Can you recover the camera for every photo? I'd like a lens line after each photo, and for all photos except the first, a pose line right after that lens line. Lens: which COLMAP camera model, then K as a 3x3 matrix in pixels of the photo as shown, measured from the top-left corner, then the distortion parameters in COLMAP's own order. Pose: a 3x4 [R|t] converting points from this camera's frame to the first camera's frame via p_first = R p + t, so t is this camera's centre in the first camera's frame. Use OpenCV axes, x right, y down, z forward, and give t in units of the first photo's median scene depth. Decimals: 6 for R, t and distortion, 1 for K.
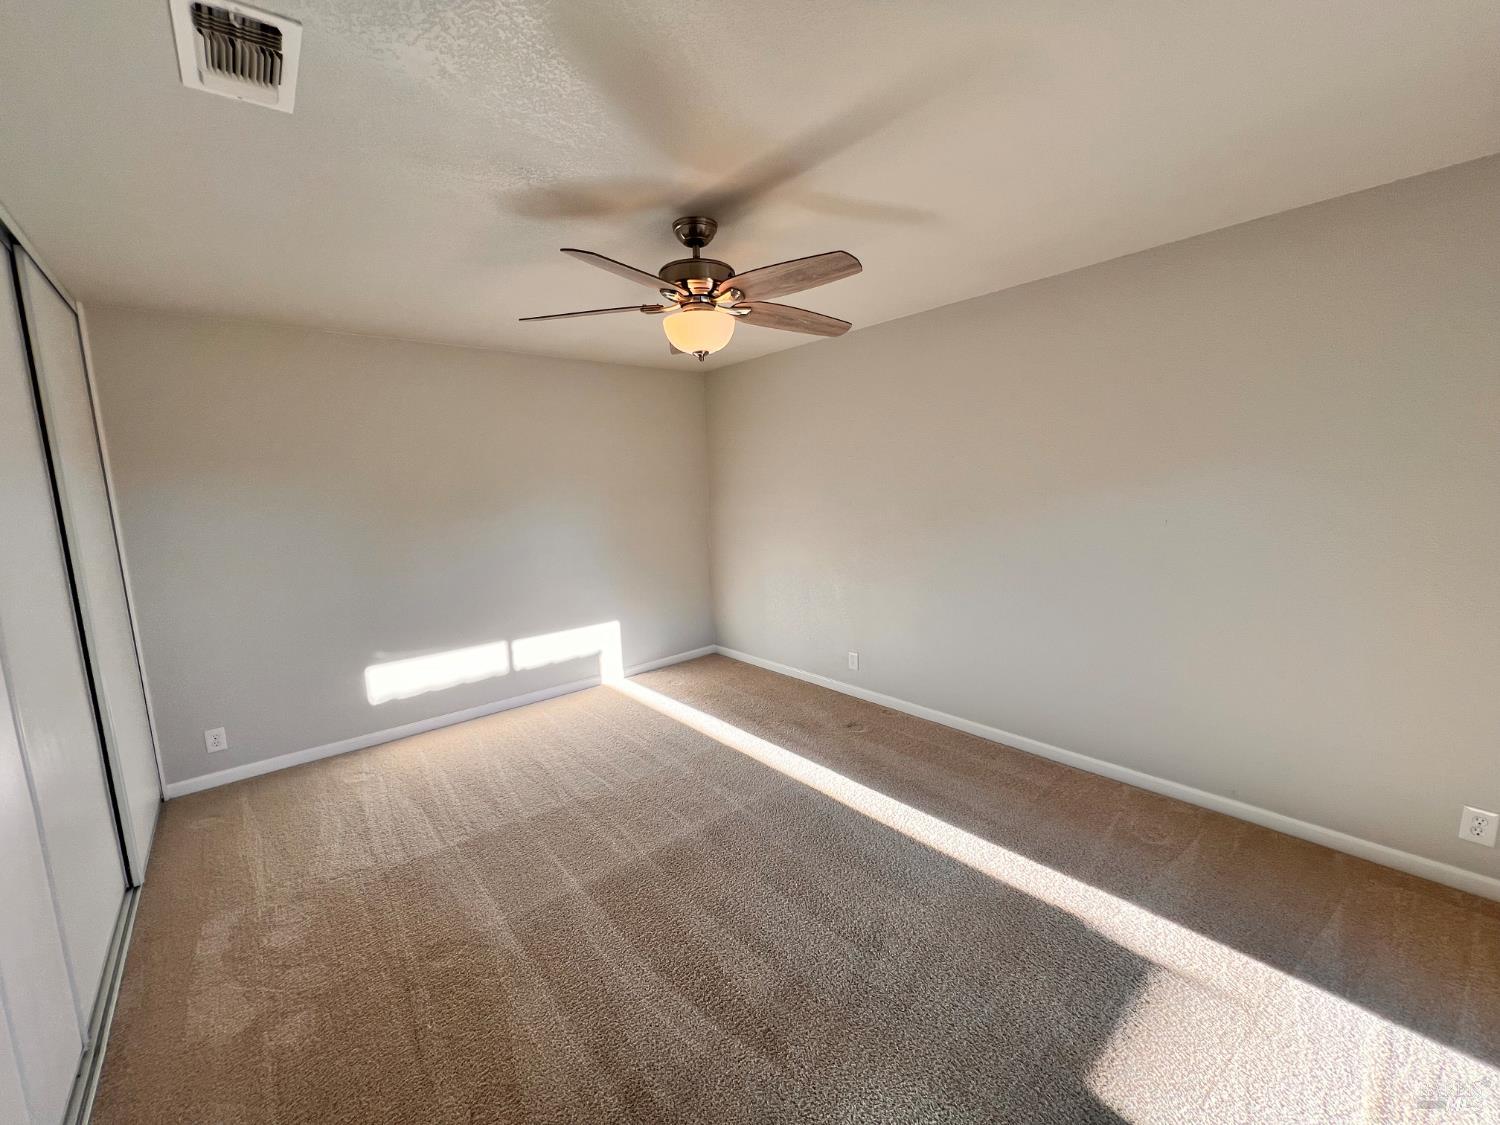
lens RADIAL K [[599.6, 0, 750.3], [0, 599.6, 560.7], [0, 0, 1]] dist [-0.002938, 0.000385]
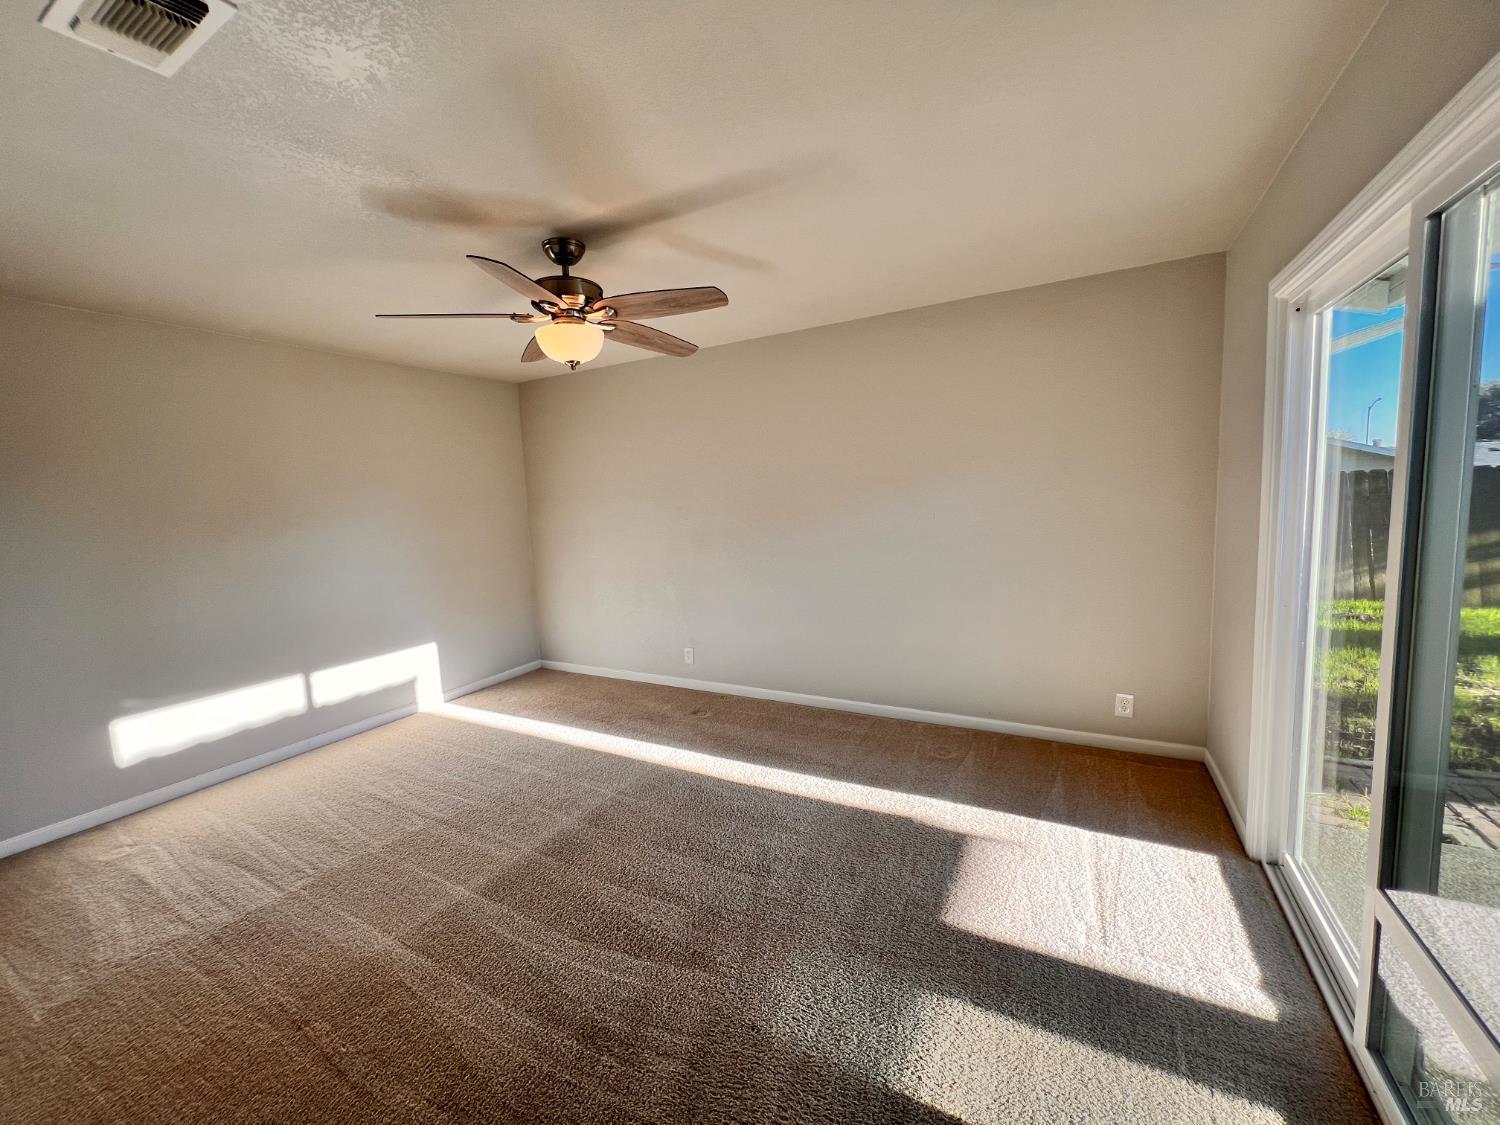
lens RADIAL K [[599.6, 0, 750.3], [0, 599.6, 560.7], [0, 0, 1]] dist [-0.002938, 0.000385]
pose [[0.935163, -0.044669, 0.351389, -0.174004], [0.057077, 0.998056, -0.025027, 0.052755], [-0.349588, 0.043461, 0.935895, -0.101885]]
